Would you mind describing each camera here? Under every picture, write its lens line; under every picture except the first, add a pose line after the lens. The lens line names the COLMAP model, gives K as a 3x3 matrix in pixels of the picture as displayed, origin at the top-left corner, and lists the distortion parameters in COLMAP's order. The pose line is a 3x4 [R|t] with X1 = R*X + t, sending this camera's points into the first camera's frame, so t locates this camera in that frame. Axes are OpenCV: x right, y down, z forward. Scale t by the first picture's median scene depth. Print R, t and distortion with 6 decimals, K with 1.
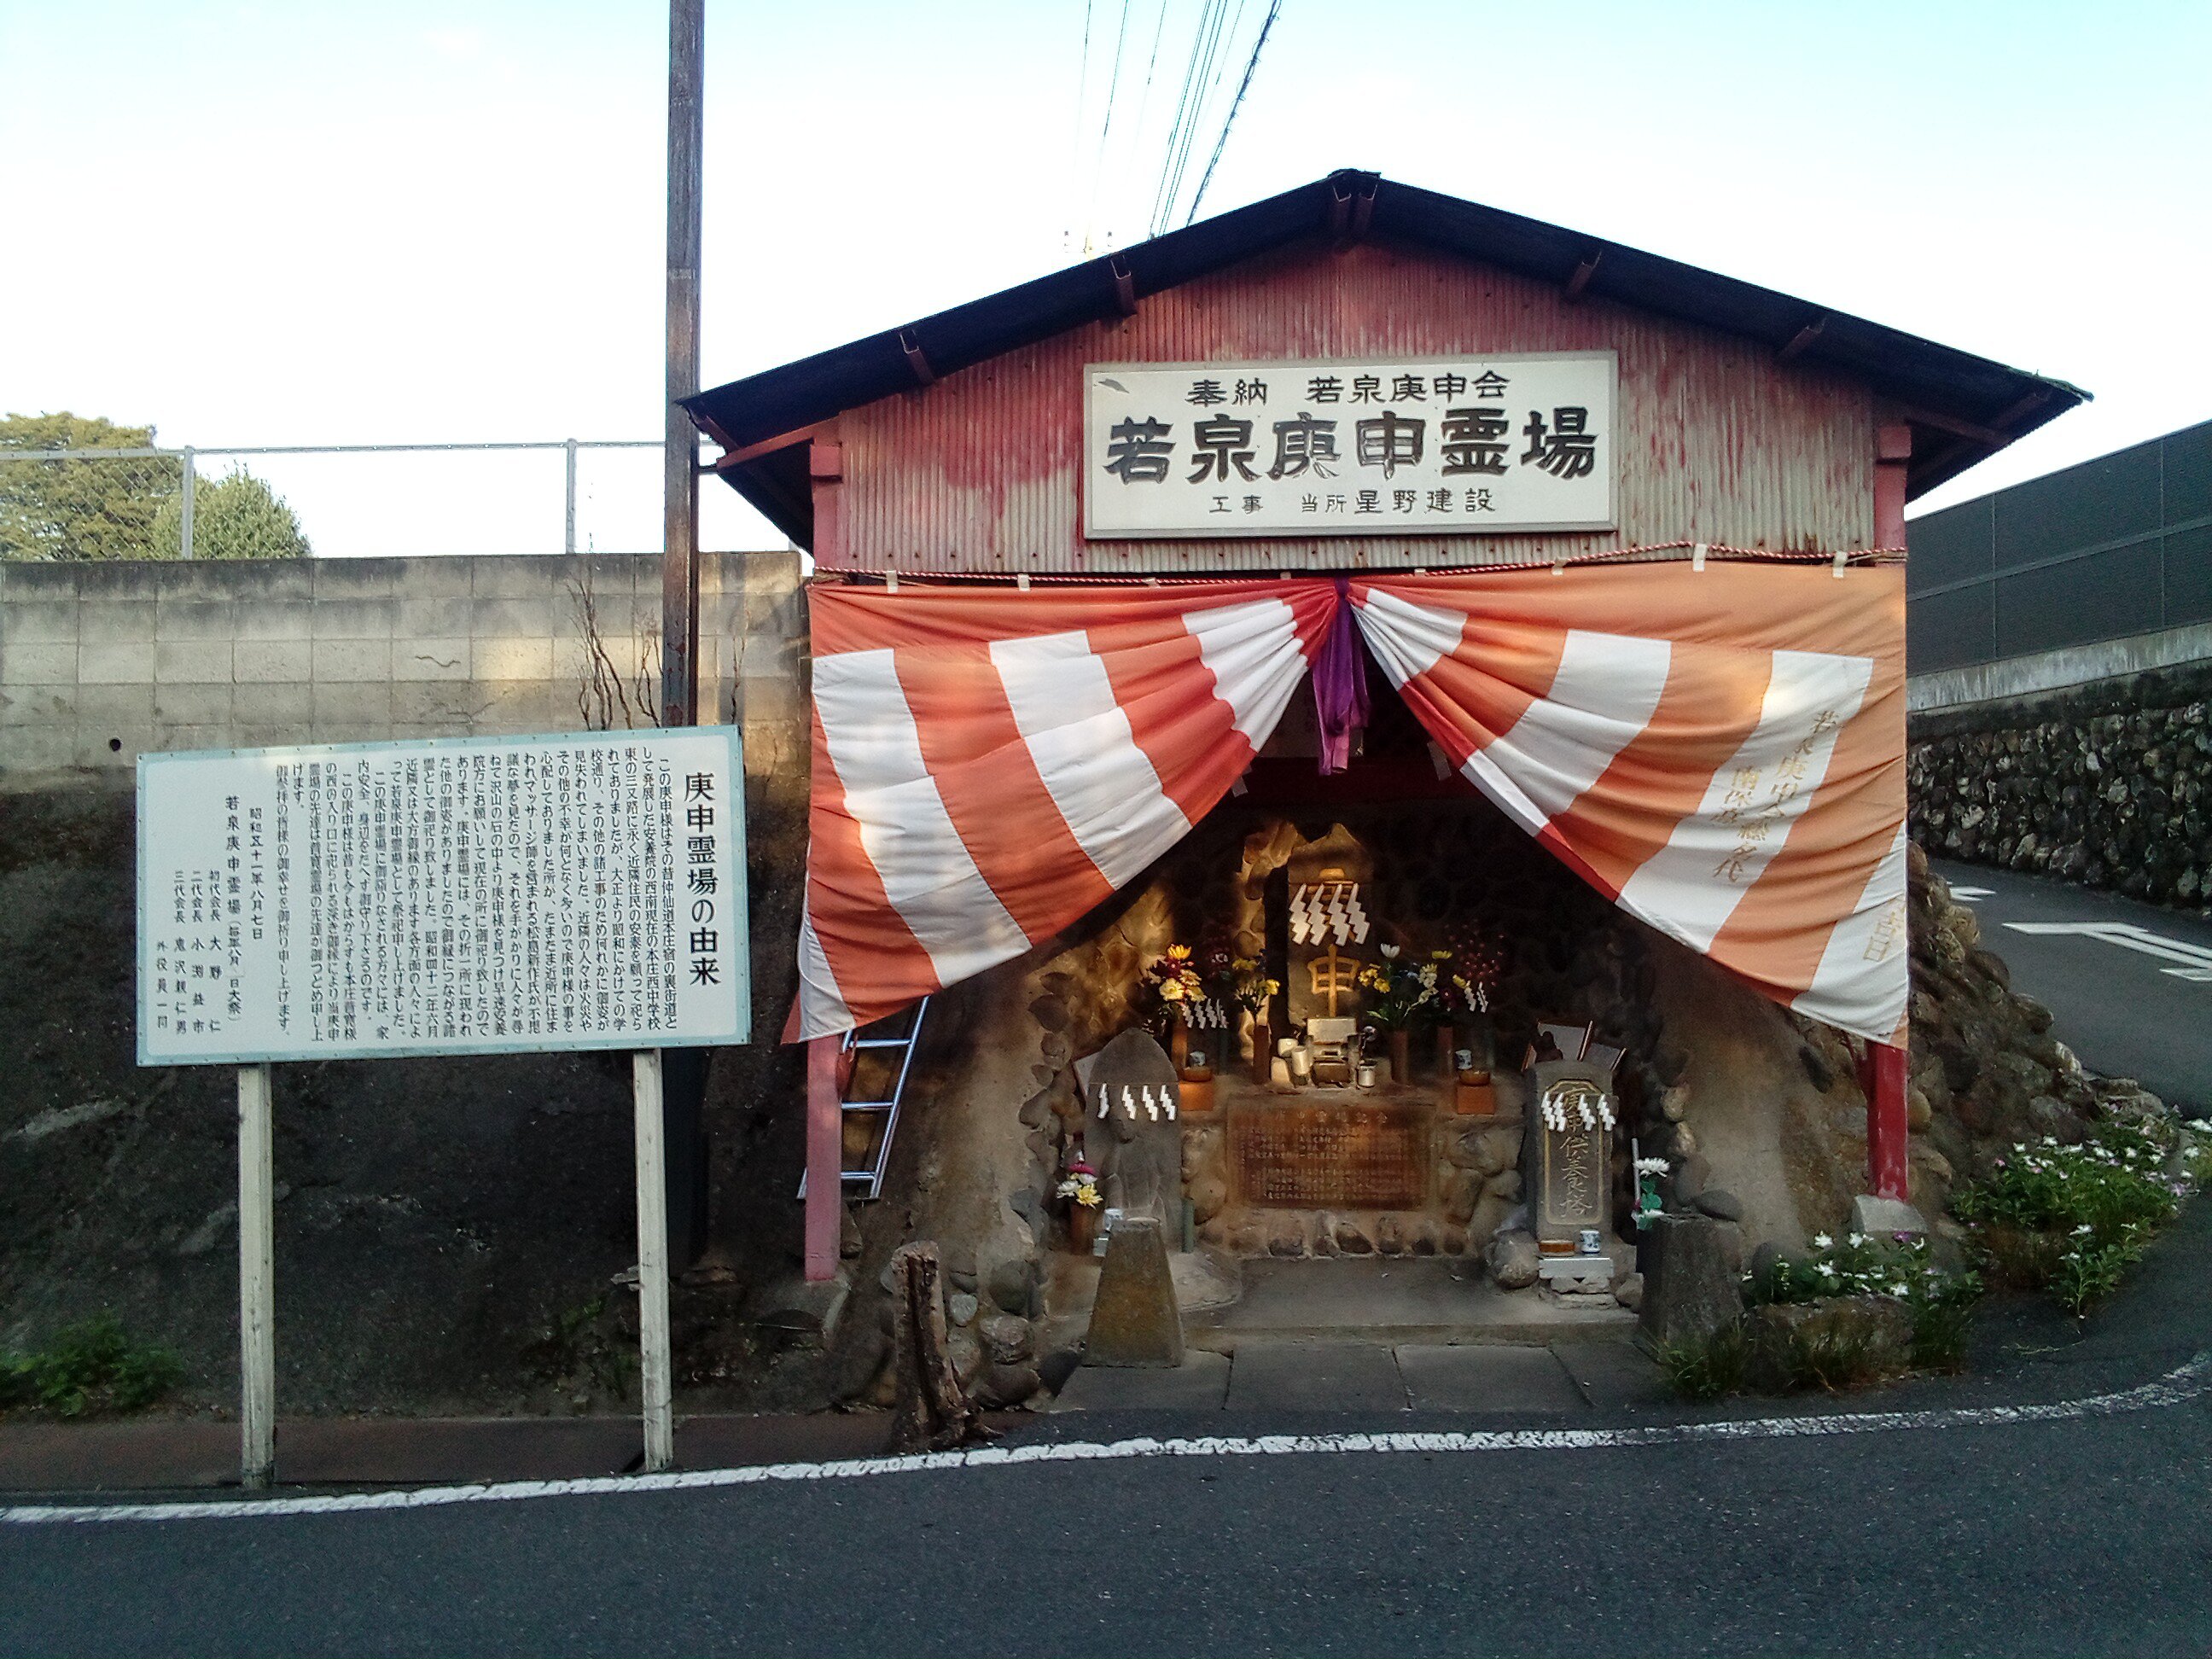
lens RADIAL K [[1775.5, 0, 1117.2], [0, 1775.5, 825.6], [0, 0, 1]] dist [0.063675, -0.072783]
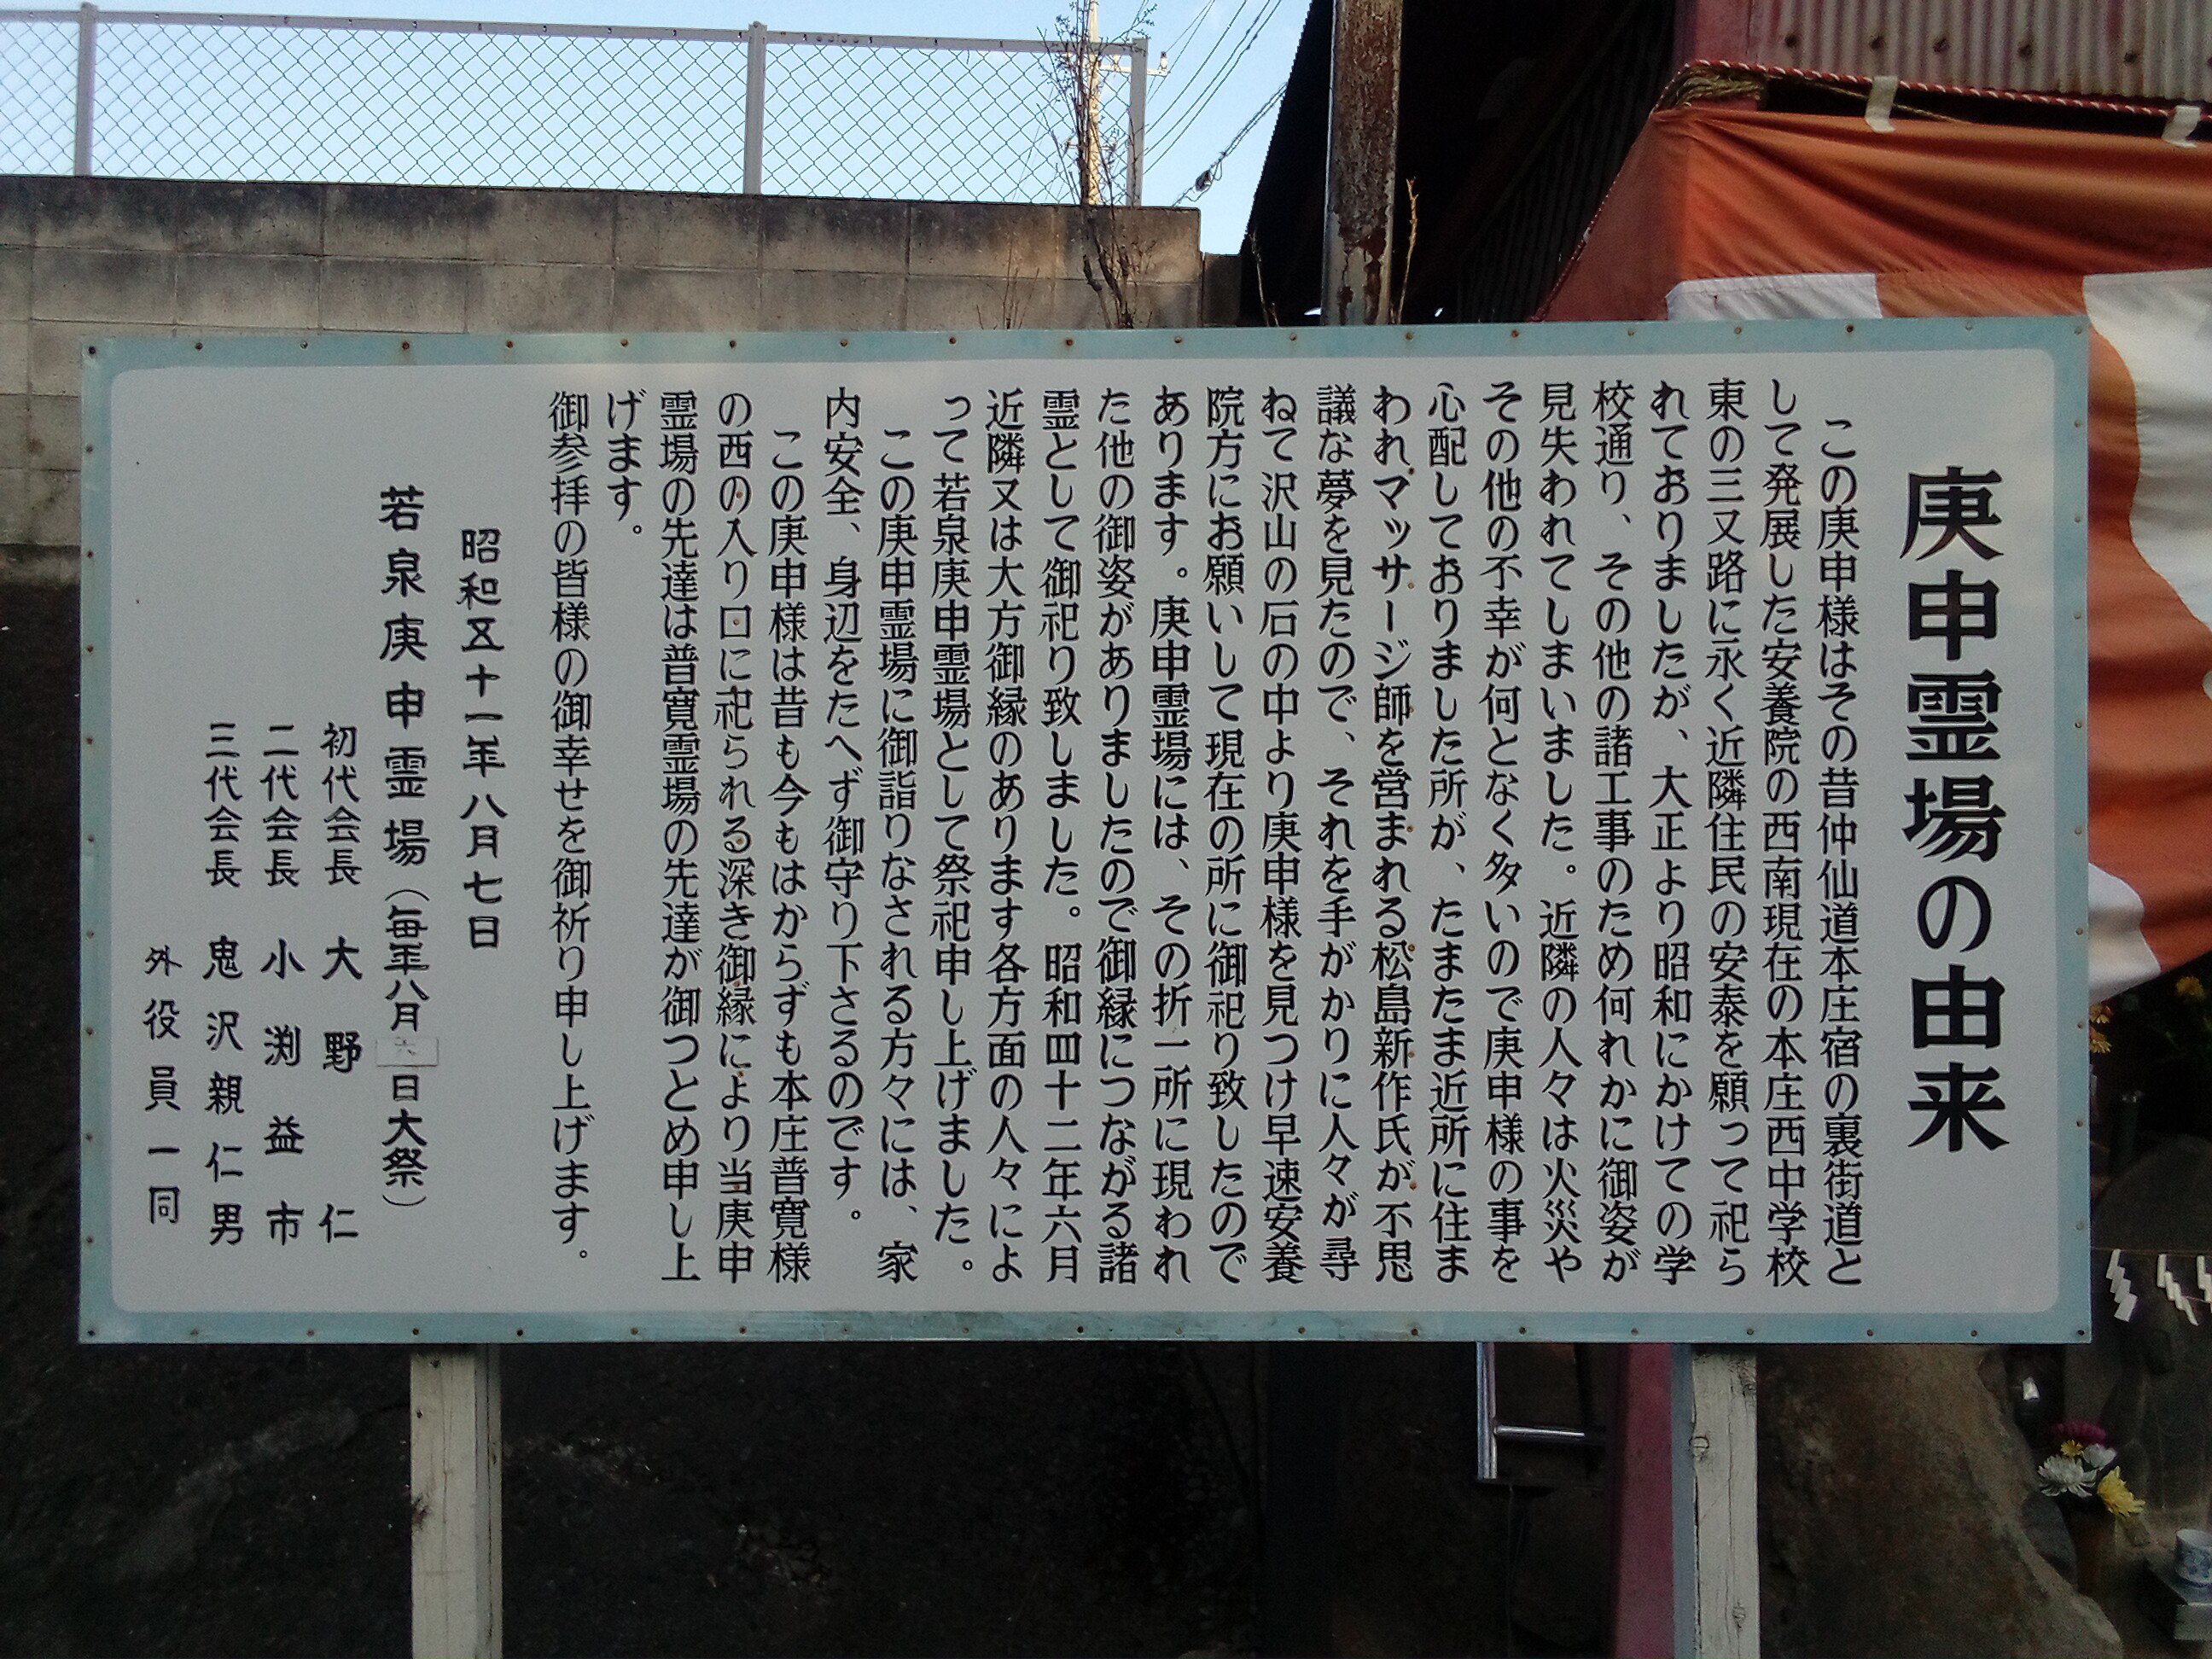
lens RADIAL K [[1775.5, 0, 1119.7], [0, 1775.5, 818.3], [0, 0, 1]] dist [0.063675, -0.072783]
pose [[0.996411, 0.034394, 0.077339, -0.398430], [-0.038236, 0.998079, 0.048755, 0.021440], [-0.075514, -0.051537, 0.995812, 0.691056]]
